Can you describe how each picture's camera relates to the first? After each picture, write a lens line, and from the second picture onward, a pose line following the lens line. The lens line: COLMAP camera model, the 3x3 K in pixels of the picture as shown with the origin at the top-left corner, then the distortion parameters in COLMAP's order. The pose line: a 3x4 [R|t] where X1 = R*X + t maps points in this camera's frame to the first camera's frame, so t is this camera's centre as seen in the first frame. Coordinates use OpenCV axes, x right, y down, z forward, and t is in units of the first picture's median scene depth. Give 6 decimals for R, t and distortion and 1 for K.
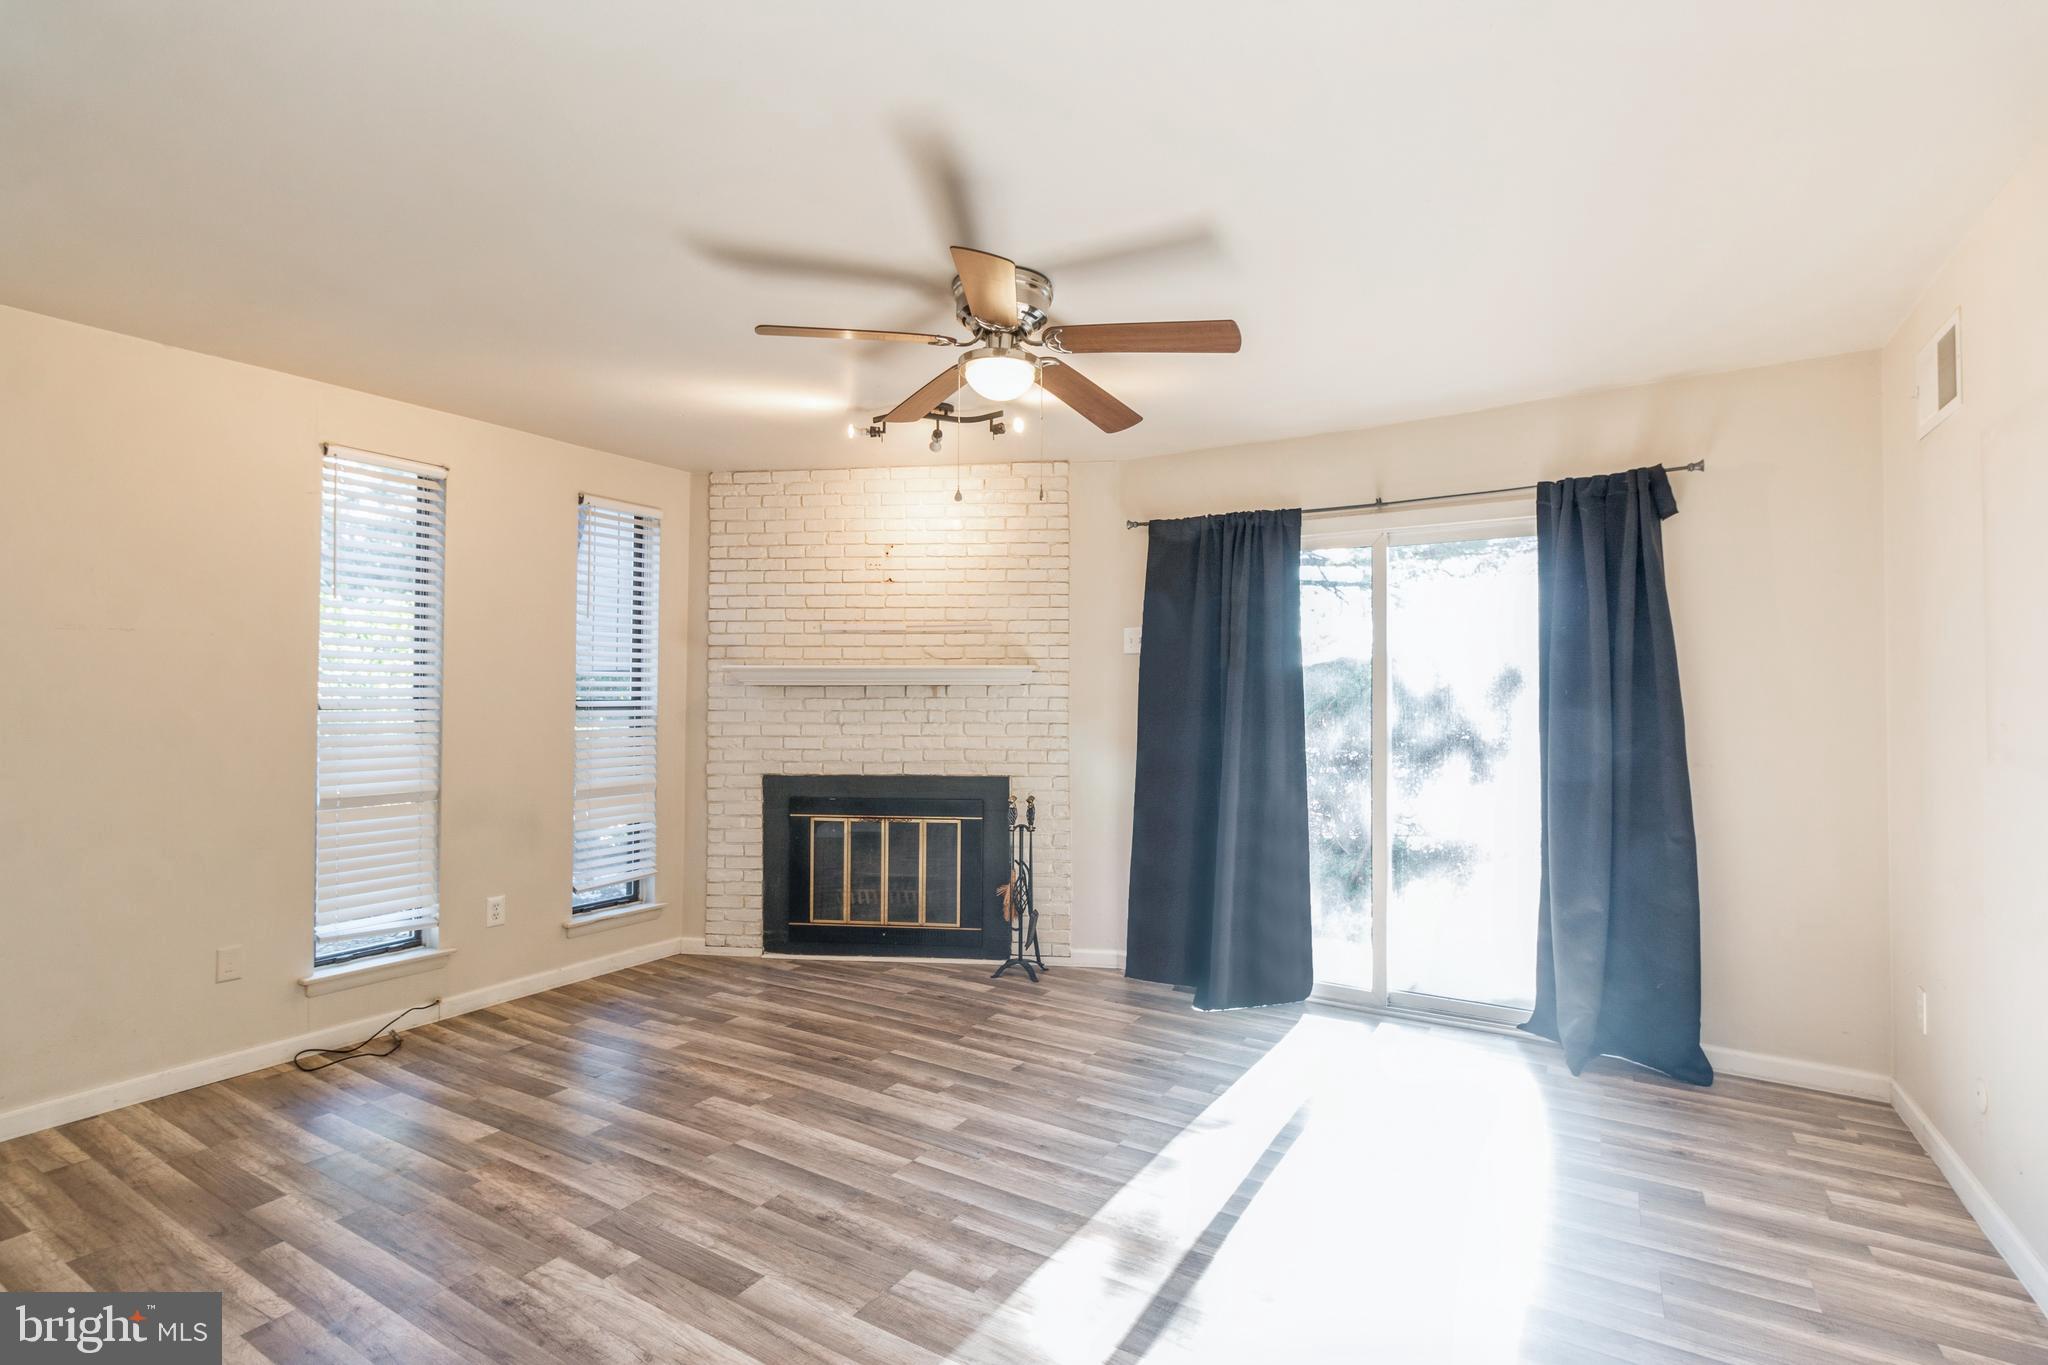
lens RADIAL K [[942.9, 0, 1021.6], [0, 942.9, 684.4], [0, 0, 1]] dist [0.003608, 0.000489]
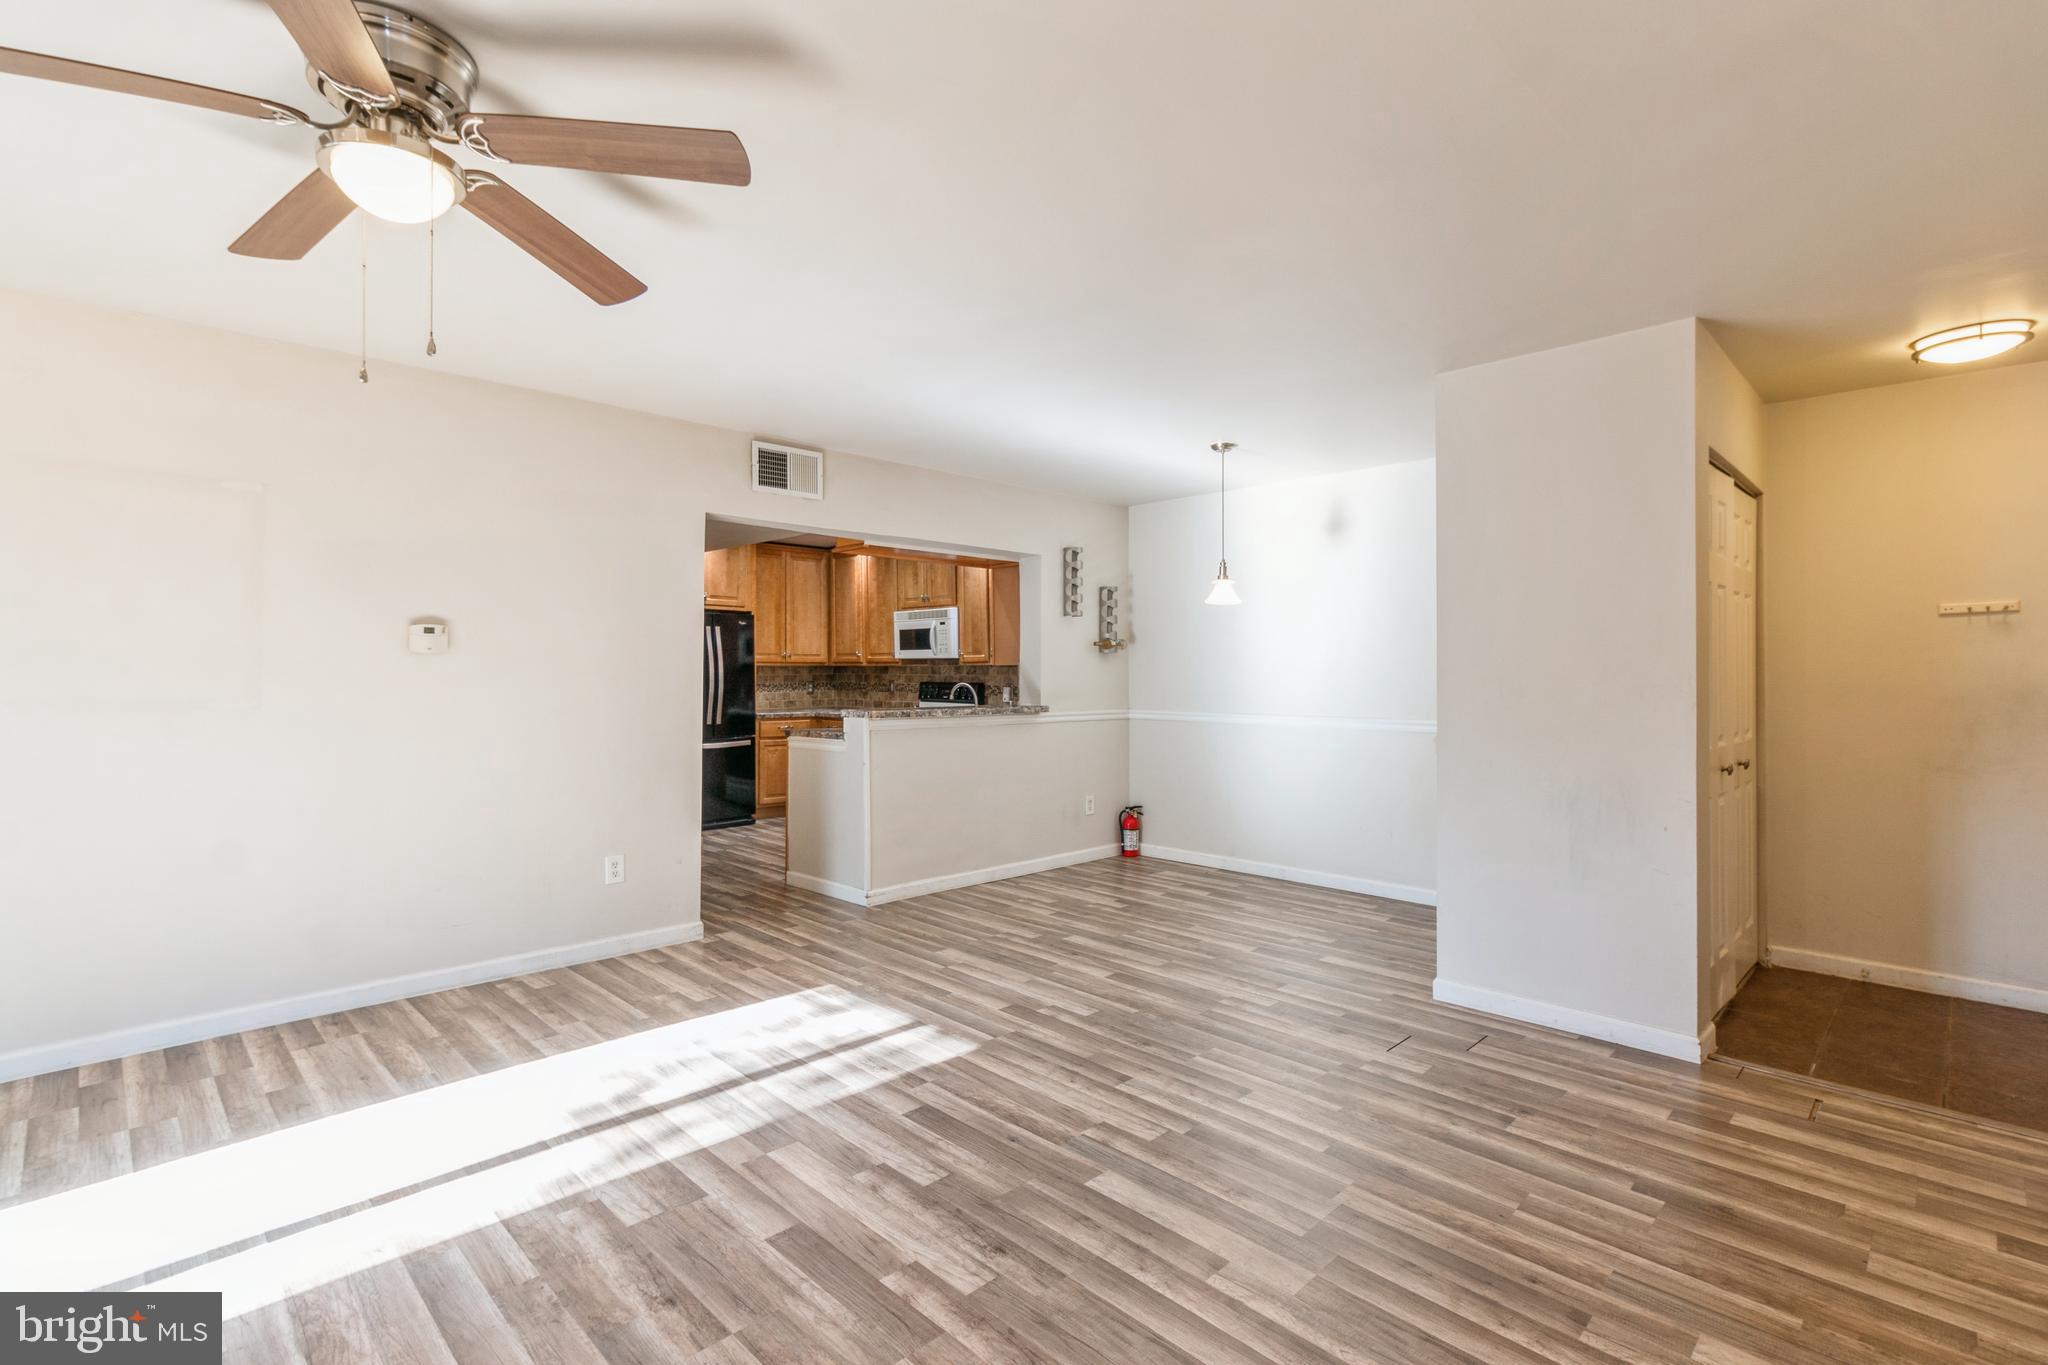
lens RADIAL K [[940.8, 0, 1022.8], [0, 940.8, 668.3], [0, 0, 1]] dist [0.002342, 0.000141]
pose [[-0.973040, -0.002393, 0.230625, -0.367581], [-0.007533, 0.999742, -0.021409, 0.018735], [-0.230515, -0.022569, -0.972807, 0.919740]]
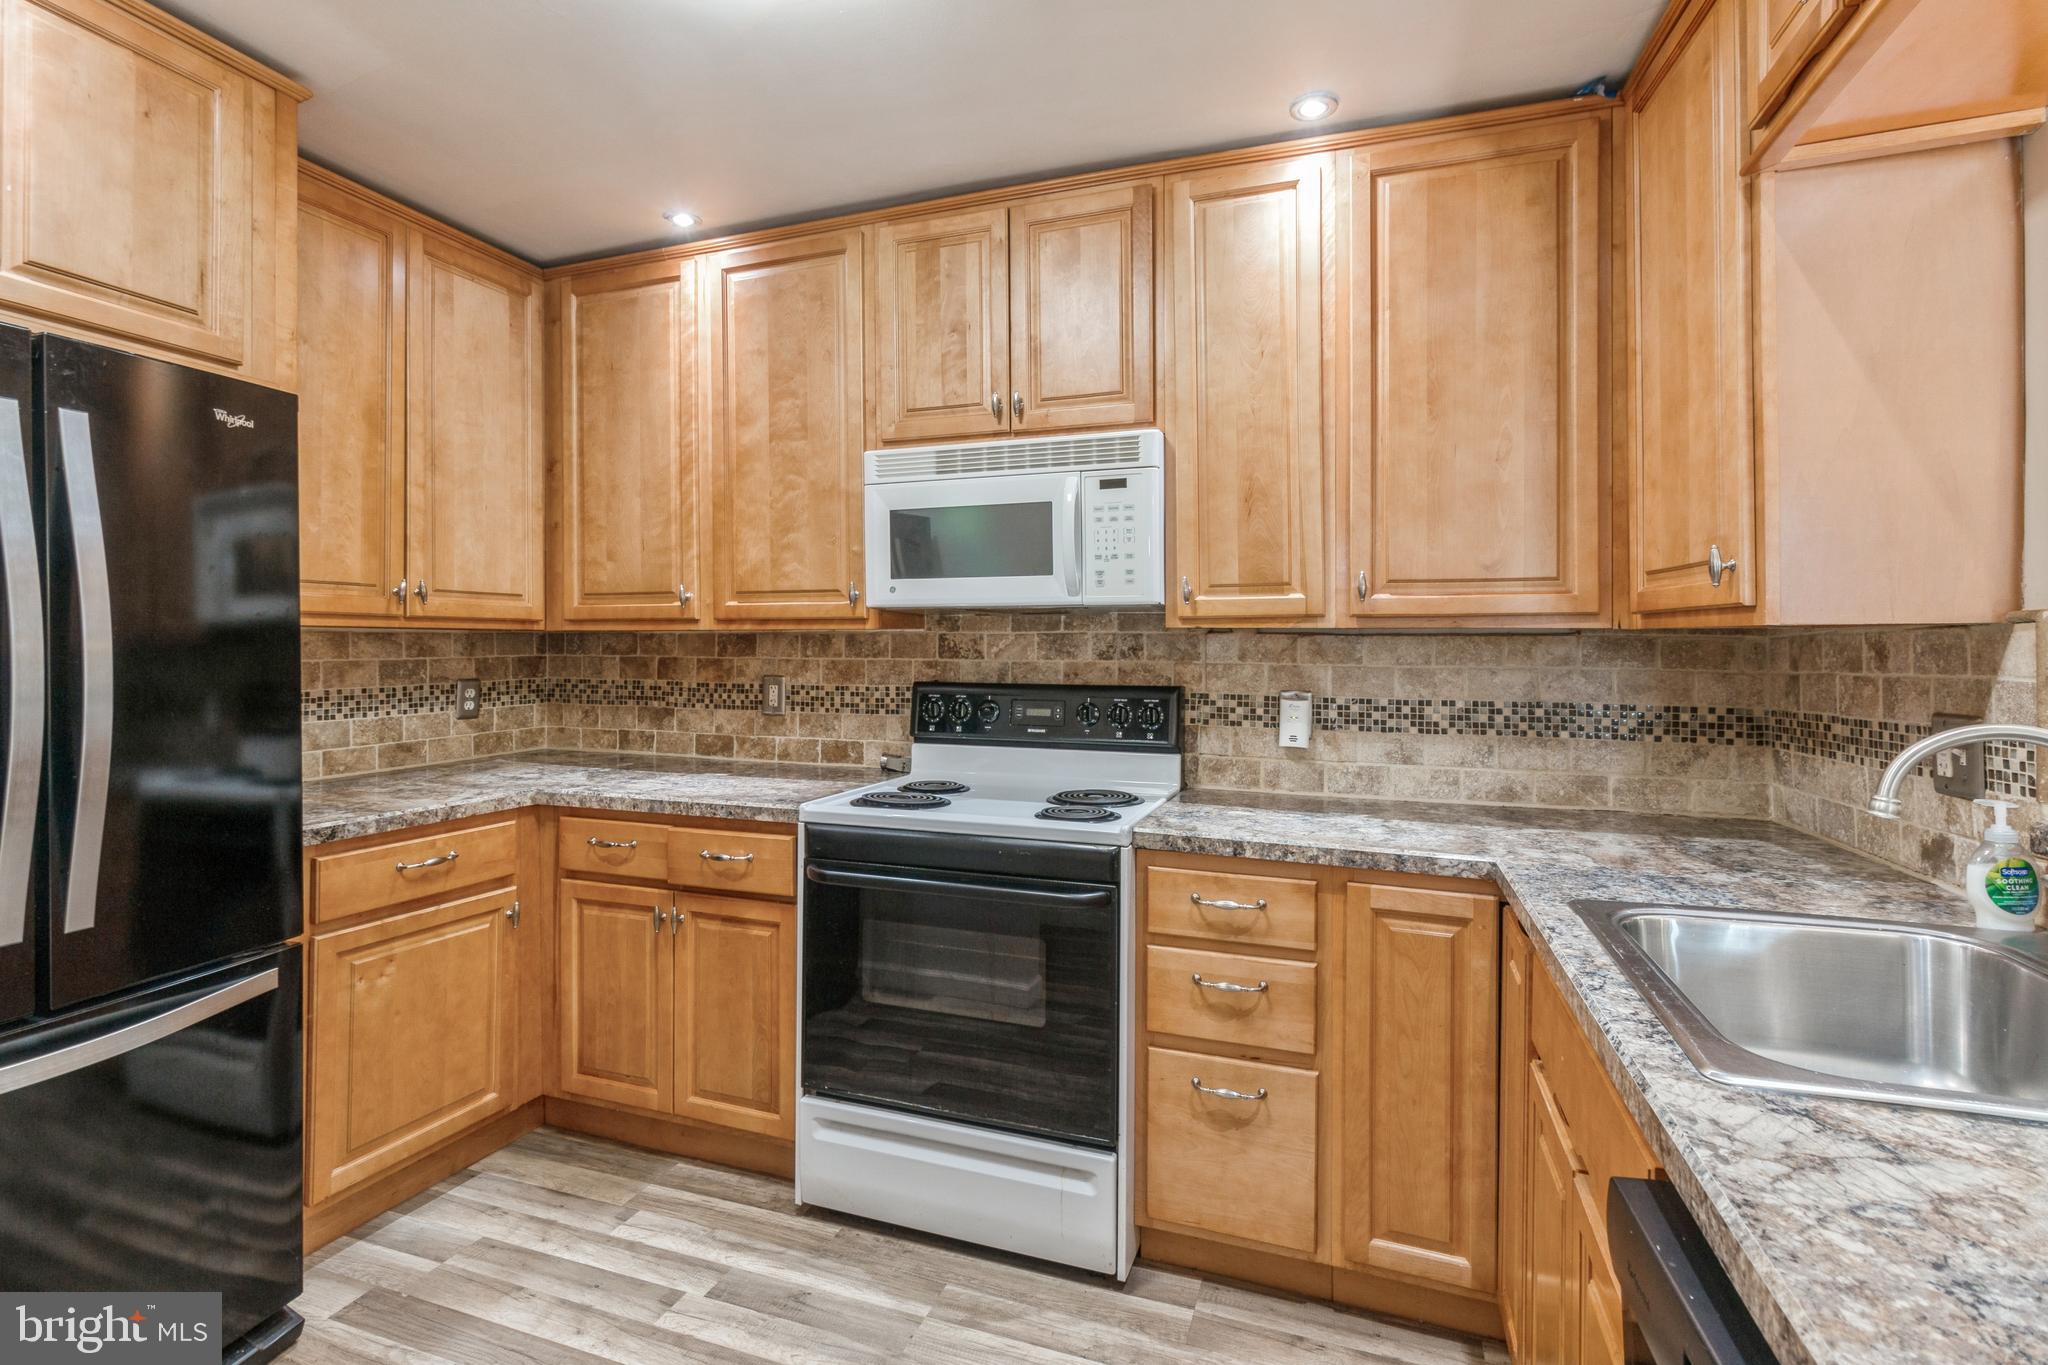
lens RADIAL K [[958.5, 0, 1022.9], [0, 958.5, 643.9], [0, 0, 1]] dist [0.001435, 0.000185]
pose [[-0.977399, -0.005800, -0.211325, 0.327153], [-0.000872, 0.999726, -0.023405, -0.002872], [0.211403, -0.022692, -0.977136, -0.241685]]
